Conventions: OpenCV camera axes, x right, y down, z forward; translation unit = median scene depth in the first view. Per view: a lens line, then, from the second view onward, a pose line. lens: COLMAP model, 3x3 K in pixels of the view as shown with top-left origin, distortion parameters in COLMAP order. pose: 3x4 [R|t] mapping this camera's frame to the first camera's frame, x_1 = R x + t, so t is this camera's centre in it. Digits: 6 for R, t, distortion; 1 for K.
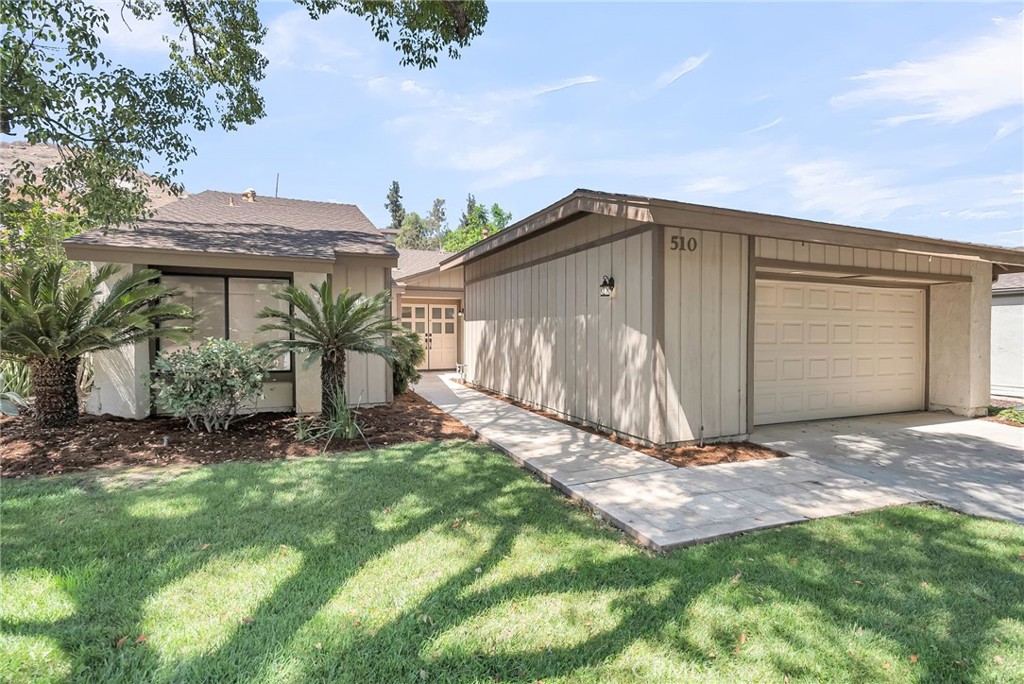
lens RADIAL K [[475.3, 0, 512.3], [0, 475.3, 337.7], [0, 0, 1]] dist [0.002744, 0.000480]
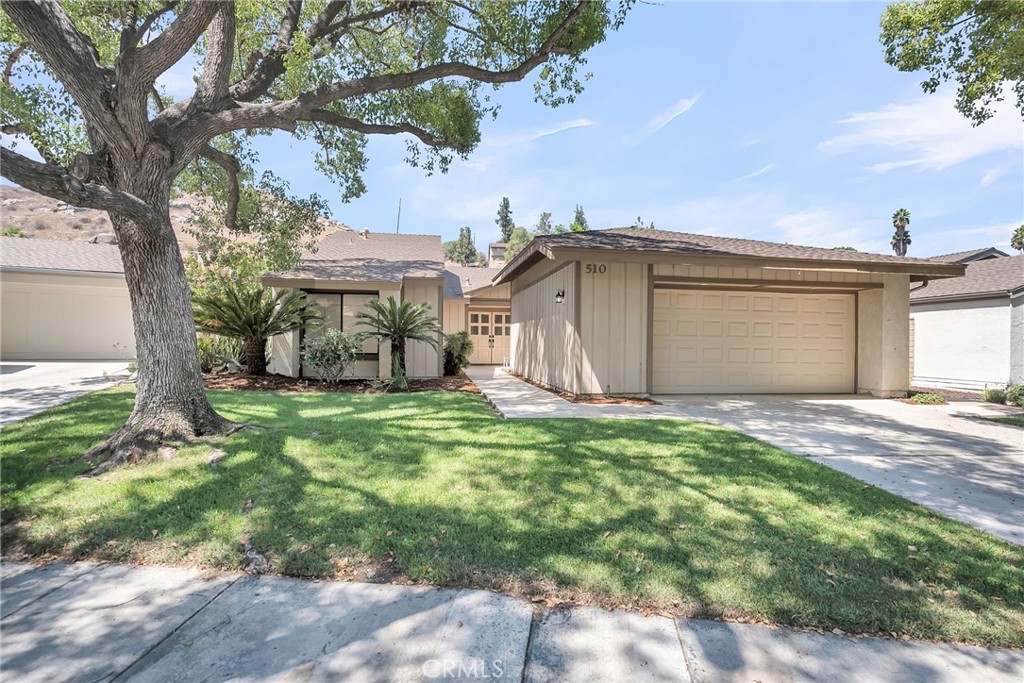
lens RADIAL K [[480.8, 0, 512.3], [0, 480.8, 329.1], [0, 0, 1]] dist [0.000213, -0.000015]
pose [[0.973902, -0.000478, -0.226968, 0.334031], [-0.008891, 0.999150, -0.040255, 0.051576], [0.226794, 0.041223, 0.973070, -0.453932]]
